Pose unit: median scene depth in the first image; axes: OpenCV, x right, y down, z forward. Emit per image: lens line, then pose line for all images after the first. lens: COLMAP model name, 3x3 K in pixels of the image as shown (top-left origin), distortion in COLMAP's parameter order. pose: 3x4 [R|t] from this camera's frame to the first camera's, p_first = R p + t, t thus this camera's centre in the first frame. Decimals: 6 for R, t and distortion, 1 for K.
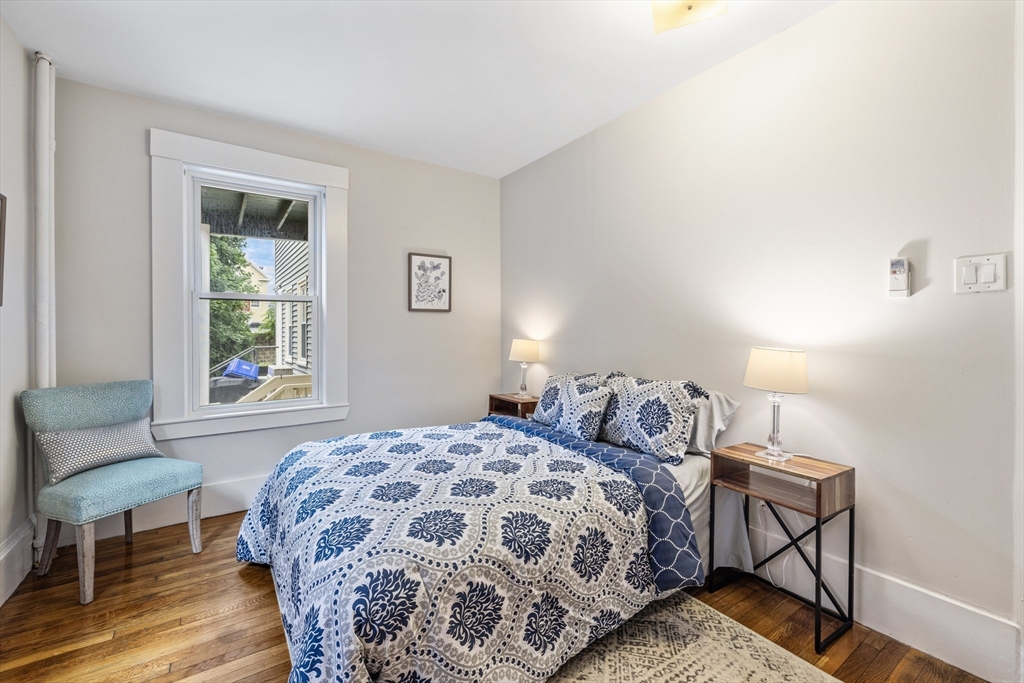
lens RADIAL K [[433.1, 0, 515.6], [0, 433.1, 330.4], [0, 0, 1]] dist [-0.000906, 0.000998]
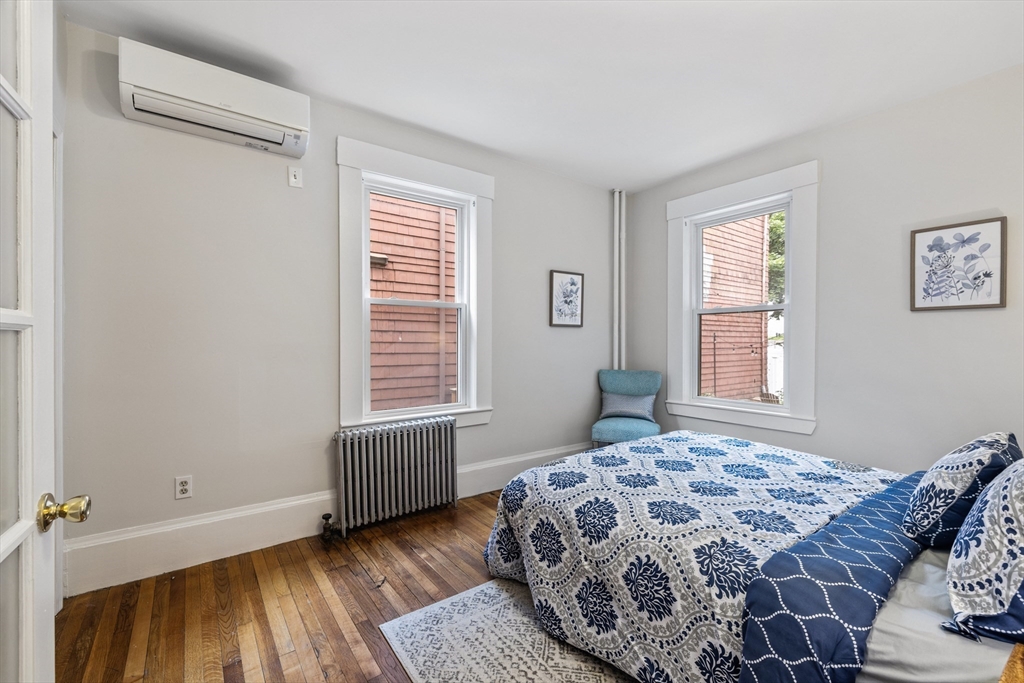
lens RADIAL K [[433.1, 0, 511.6], [0, 433.1, 347.9], [0, 0, 1]] dist [-0.000906, 0.000998]
pose [[0.035039, 0.017283, -0.999236, 0.990909], [-0.002784, 0.999848, 0.017196, 0.012633], [0.999382, 0.002179, 0.035082, 0.653937]]
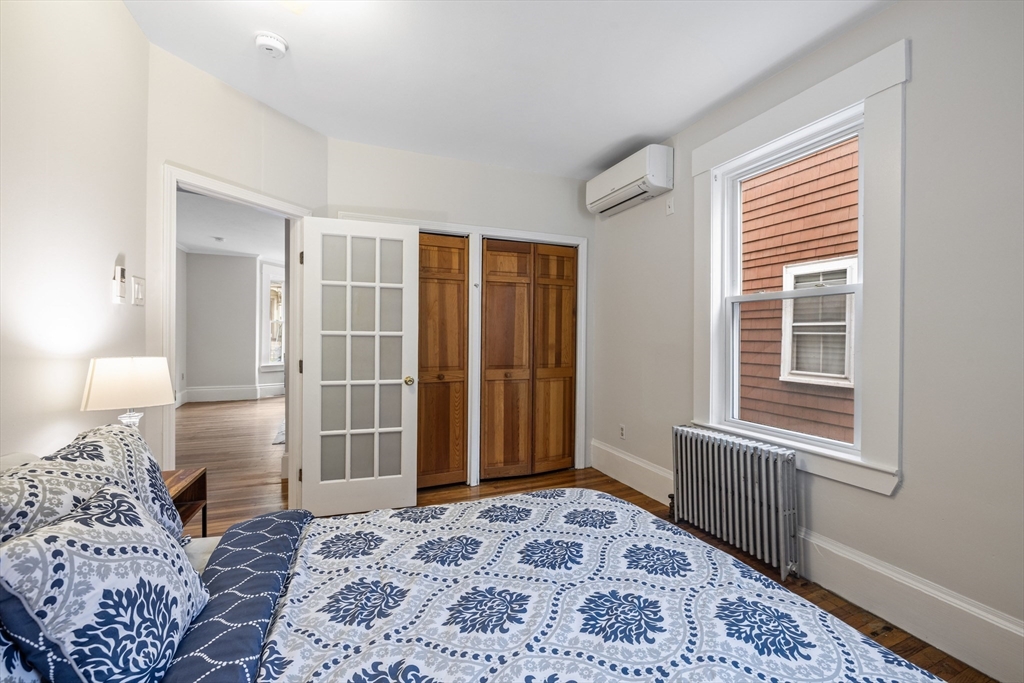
lens RADIAL K [[433.1, 0, 510.0], [0, 433.1, 334.8], [0, 0, 1]] dist [-0.000906, 0.000998]
pose [[-0.973901, -0.005252, 0.226911, -0.307964], [-0.006016, 0.999978, -0.002676, -0.000908], [-0.226892, -0.003971, -0.973912, 1.895672]]
